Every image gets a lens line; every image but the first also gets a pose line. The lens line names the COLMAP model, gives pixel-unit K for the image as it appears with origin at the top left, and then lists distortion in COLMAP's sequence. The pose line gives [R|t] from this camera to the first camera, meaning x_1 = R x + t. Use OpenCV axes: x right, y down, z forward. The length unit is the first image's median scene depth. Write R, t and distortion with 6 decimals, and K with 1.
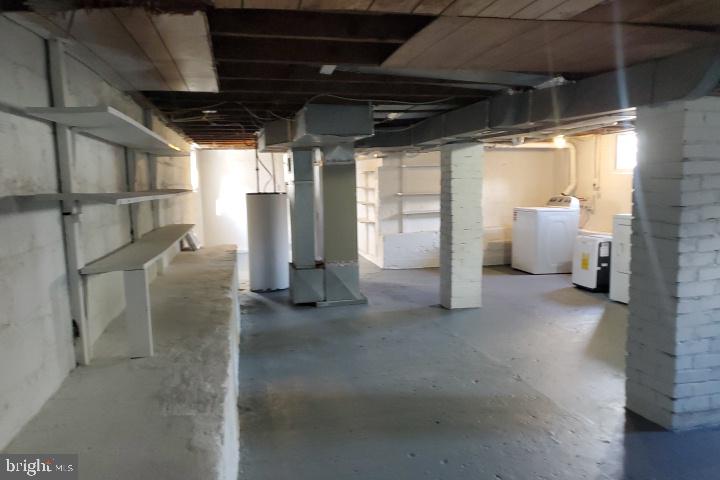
lens RADIAL K [[563.6, 0, 360.0], [0, 563.6, 240.0], [0, 0, 1]] dist [-0.000121, -0.092097]
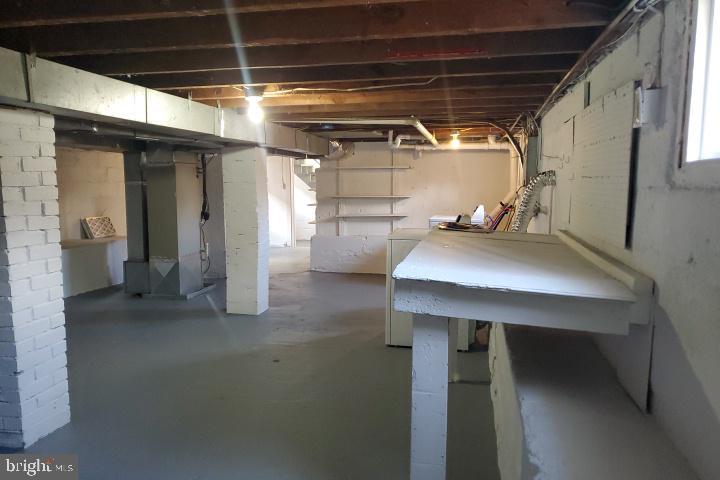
lens RADIAL K [[563.3, 0, 360.0], [0, 563.3, 240.0], [0, 0, 1]] dist [0.010269, 0.009781]
pose [[0.915420, 0.062410, -0.397633, 0.507916], [-0.059825, 0.998030, 0.018918, -0.026208], [0.398030, 0.006471, 0.917349, 0.110984]]
